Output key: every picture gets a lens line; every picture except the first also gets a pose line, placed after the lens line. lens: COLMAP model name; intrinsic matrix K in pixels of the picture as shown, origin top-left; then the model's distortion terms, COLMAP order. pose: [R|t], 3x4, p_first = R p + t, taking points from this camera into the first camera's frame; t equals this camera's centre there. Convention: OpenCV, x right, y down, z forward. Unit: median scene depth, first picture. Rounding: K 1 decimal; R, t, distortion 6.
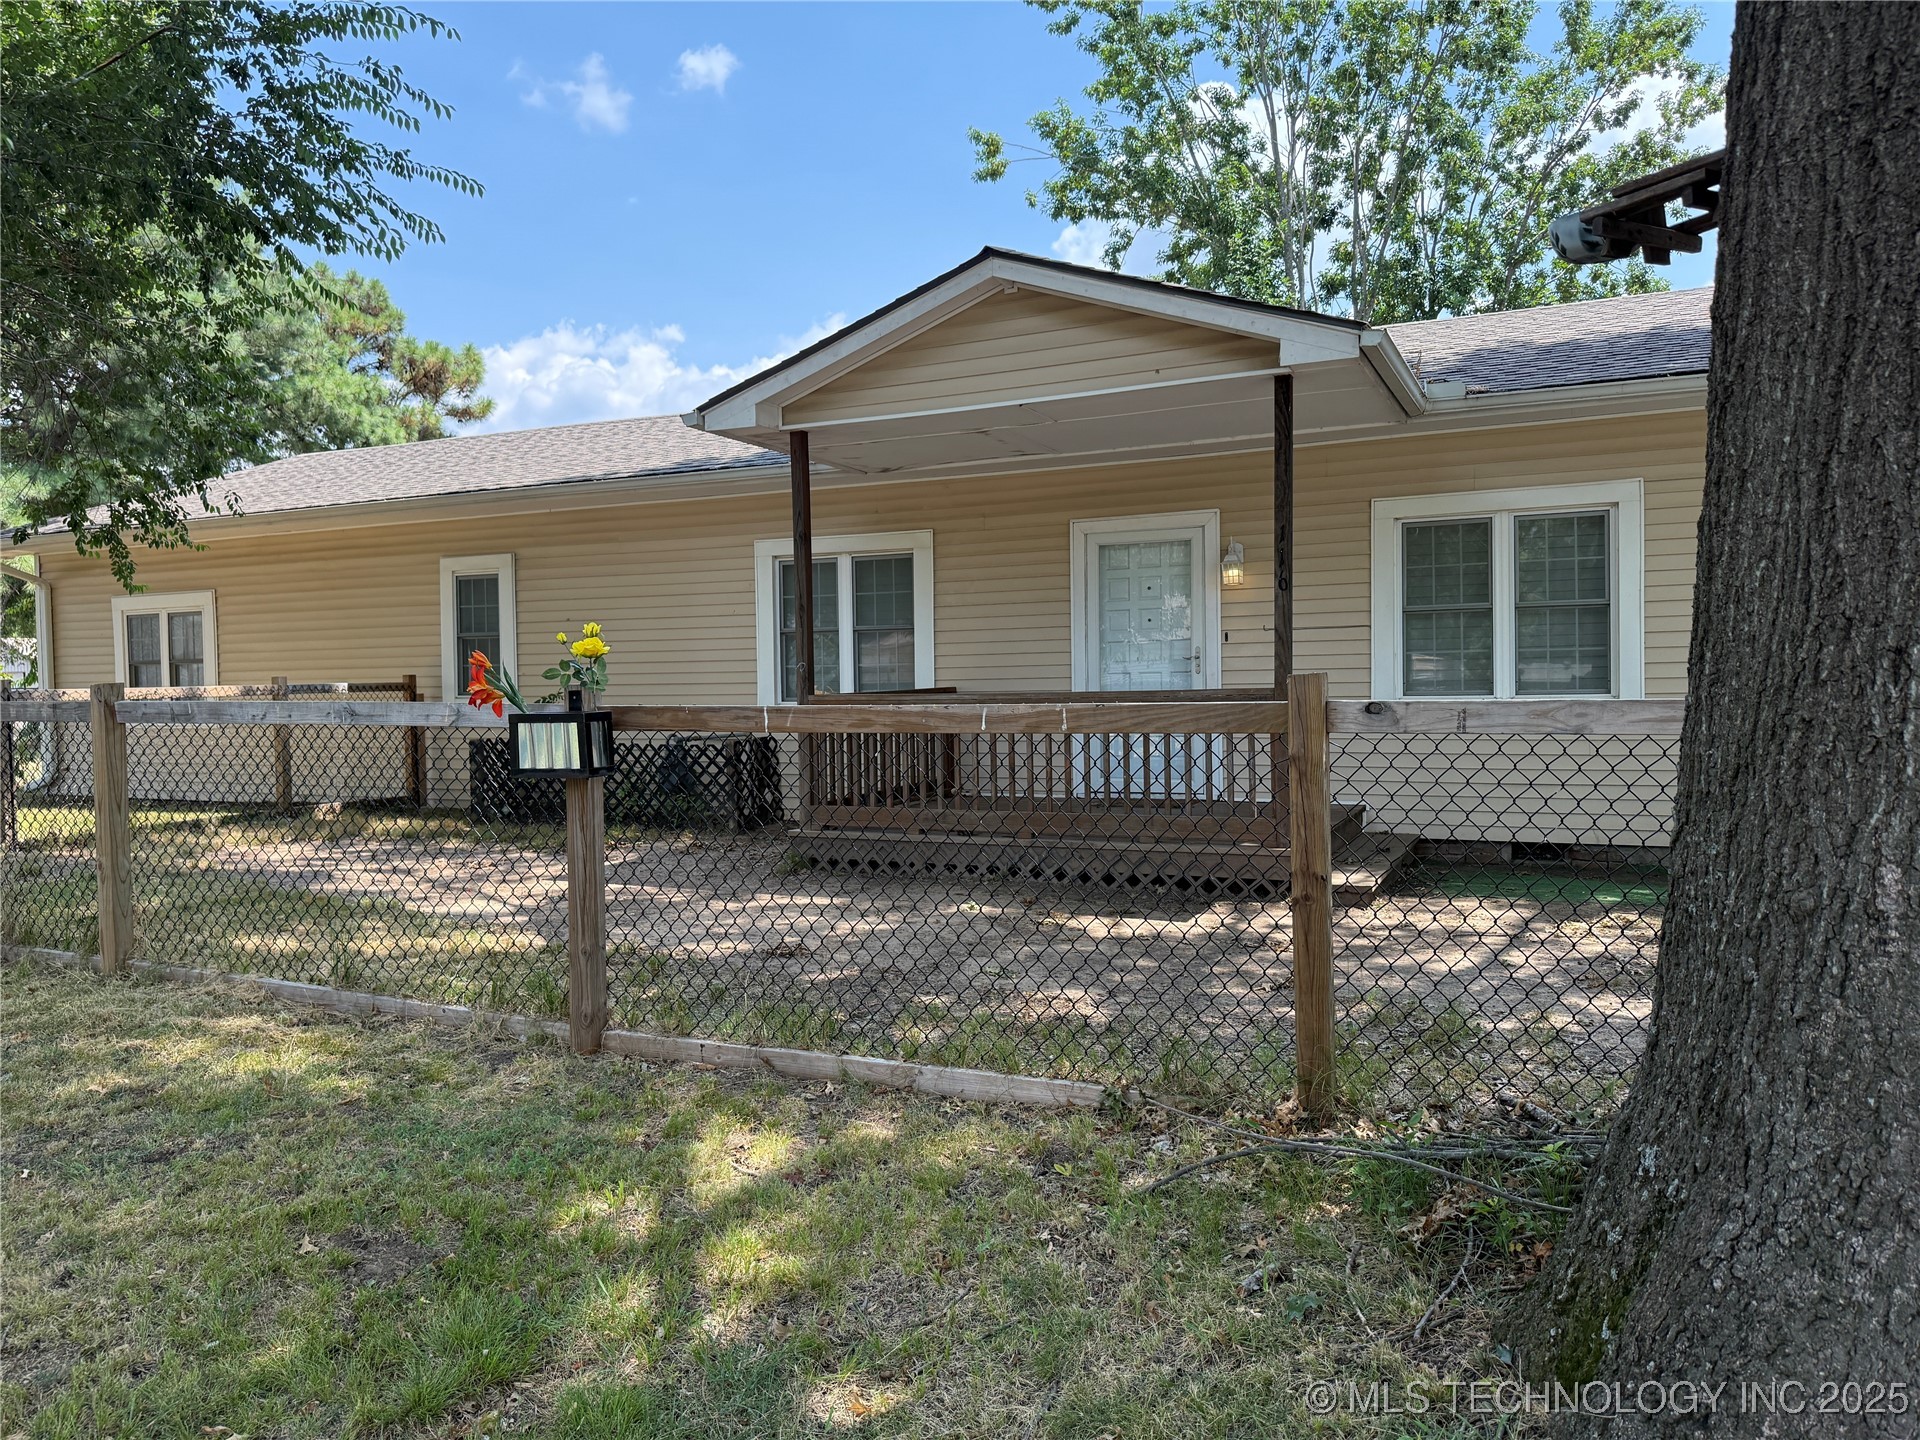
lens RADIAL K [[1302.0, 0, 946.6], [0, 1302.0, 714.6], [0, 0, 1]] dist [0.125744, -0.200956]
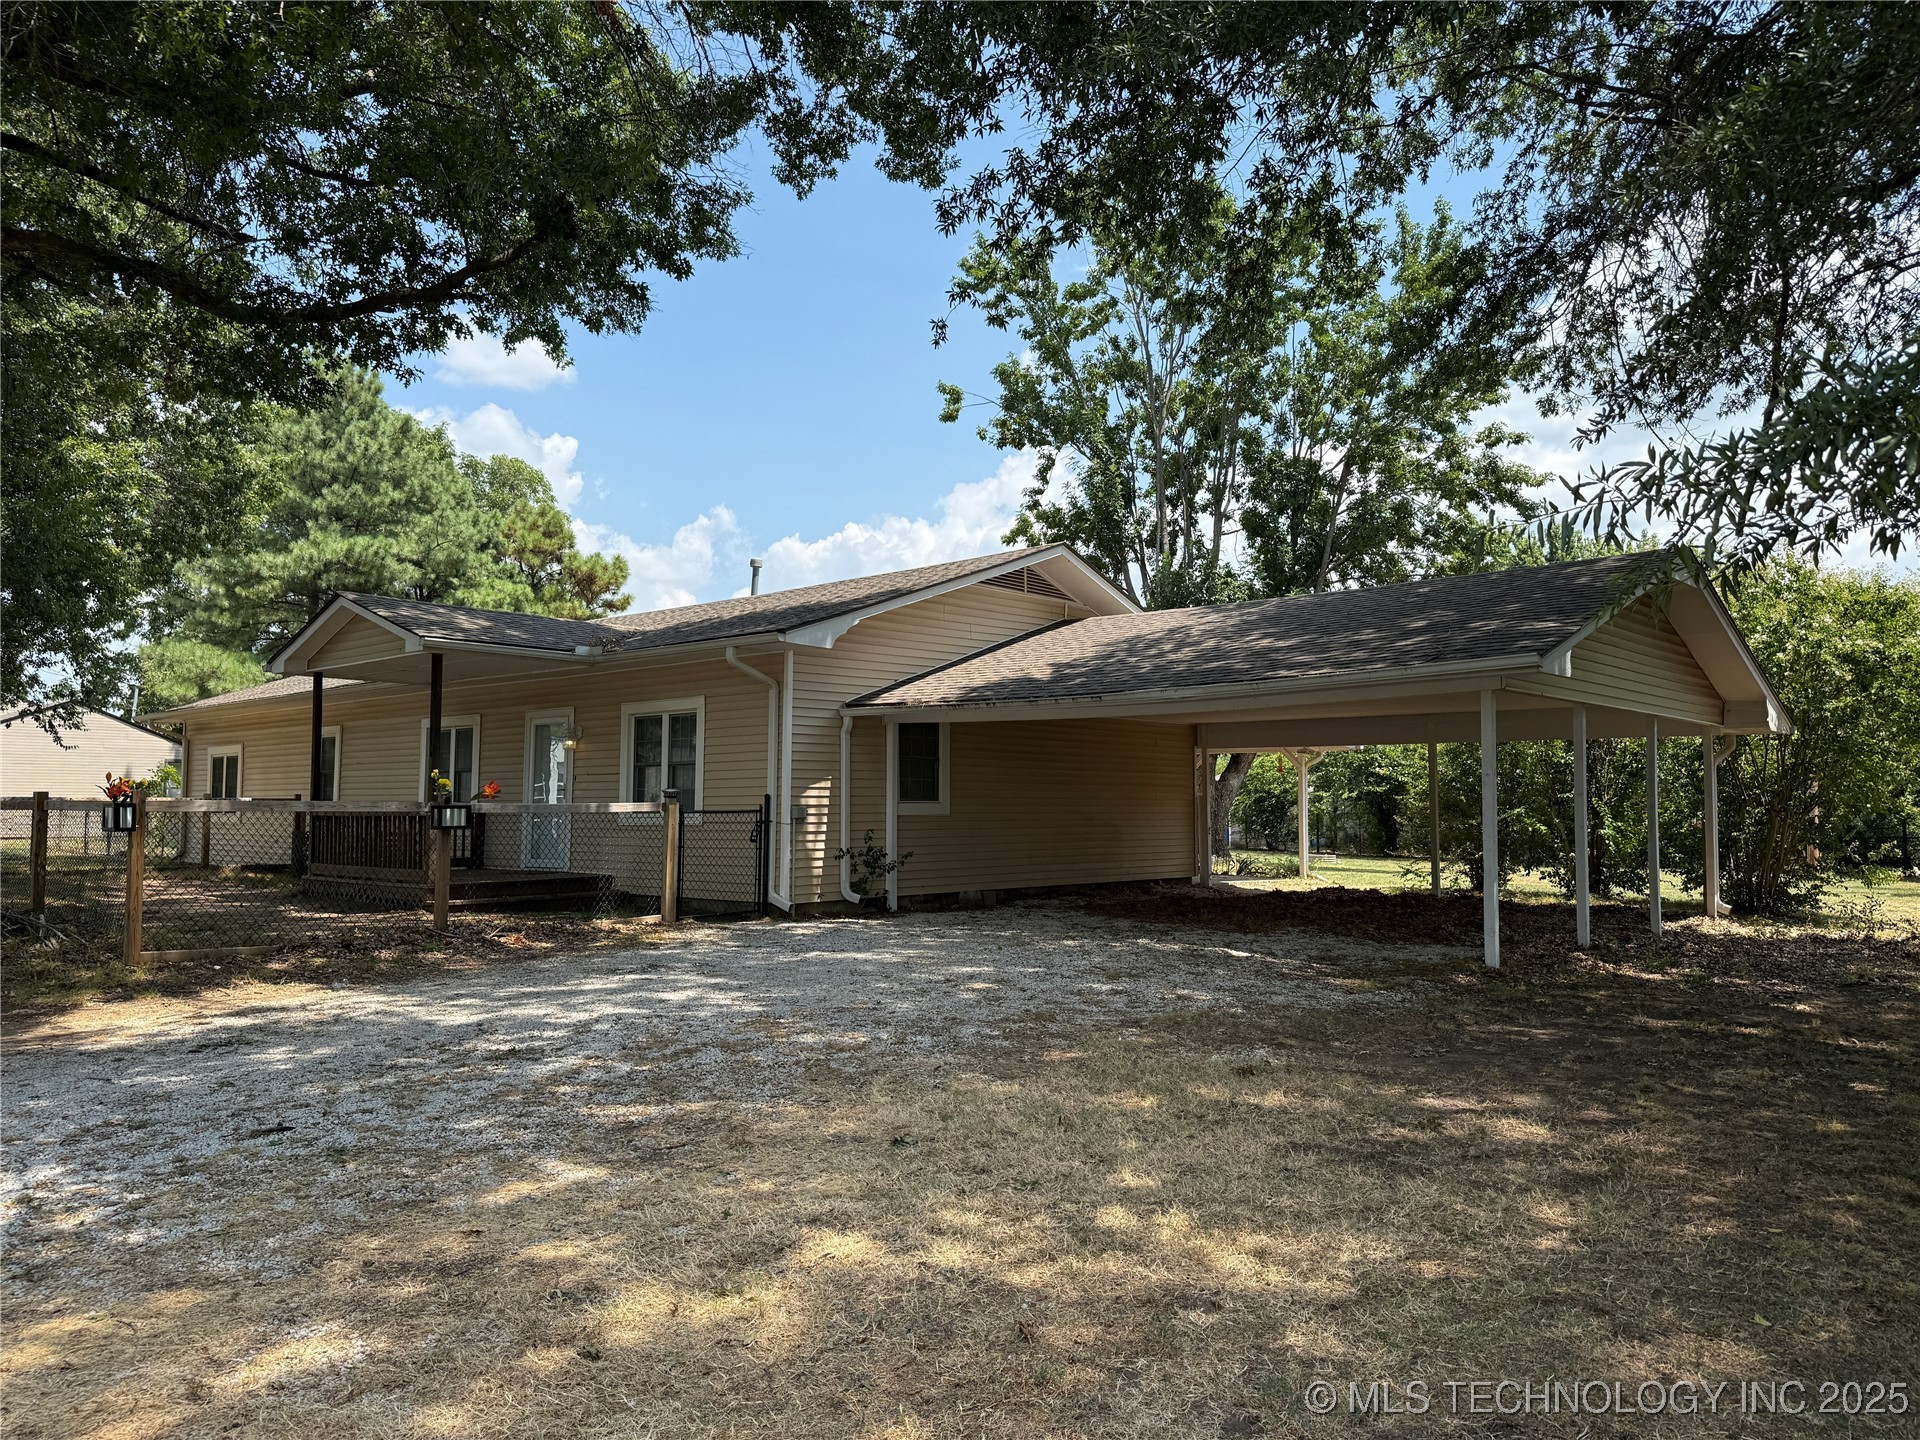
lens RADIAL K [[1310.3, 0, 960.0], [0, 1310.3, 720.0], [0, 0, 1]] dist [0.090110, -0.112970]
pose [[0.957268, 0.002651, -0.289192, 1.011391], [-0.031479, 0.994972, -0.095079, 0.011999], [0.287486, 0.100120, 0.952538, -0.451841]]
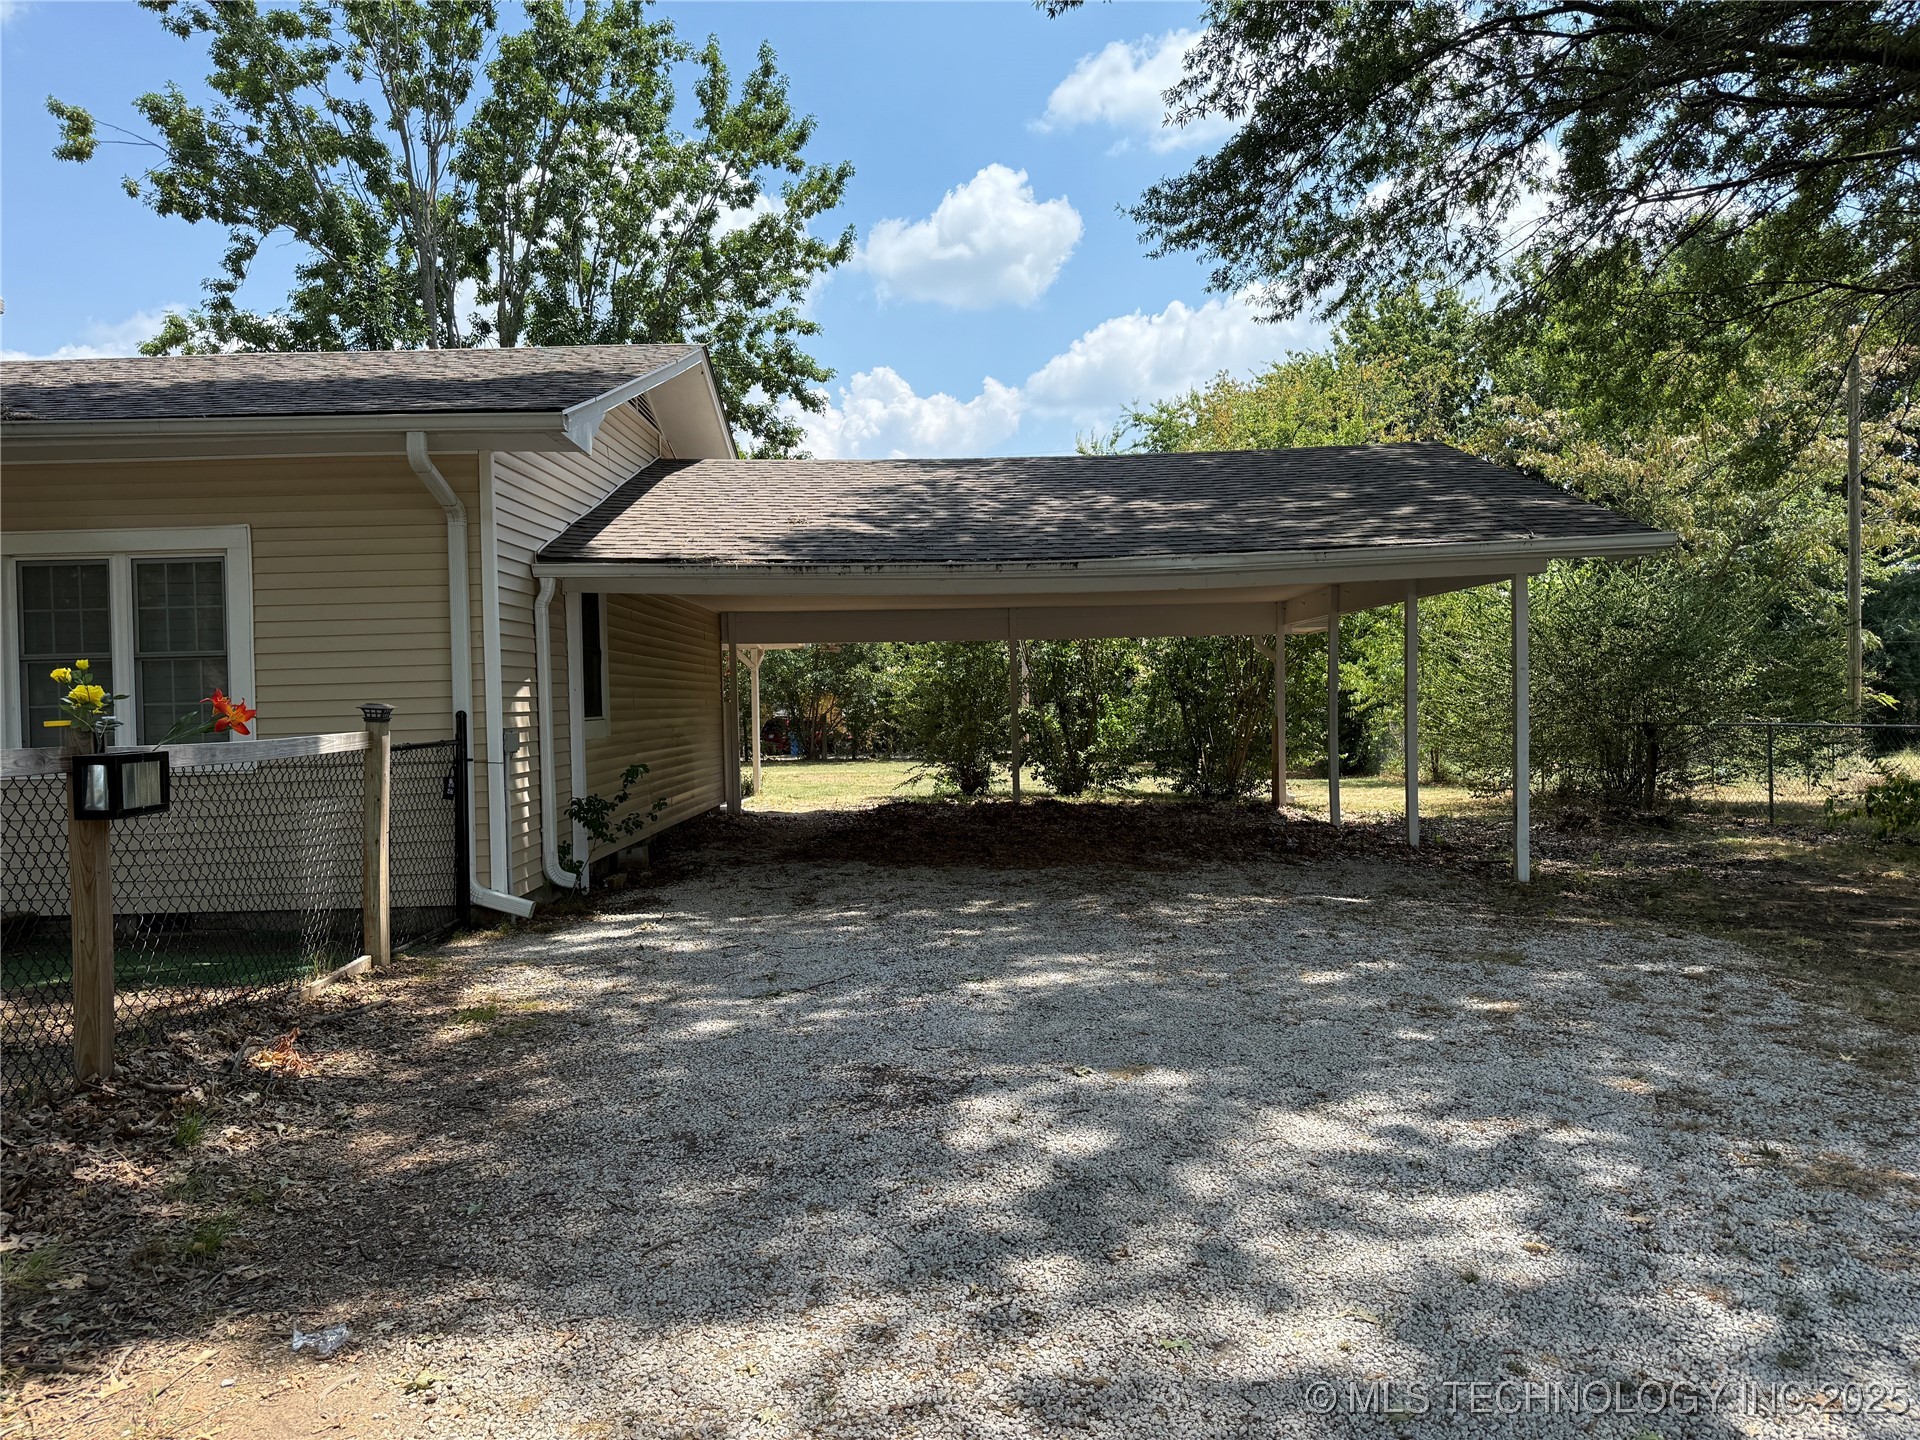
lens RADIAL K [[1310.3, 0, 960.0], [0, 1310.3, 720.0], [0, 0, 1]] dist [0.090110, -0.112970]
pose [[0.897822, -0.012209, 0.440188, 0.407065], [0.026407, 0.999309, -0.026145, -0.000948], [-0.439565, 0.035098, 0.897525, -0.046725]]
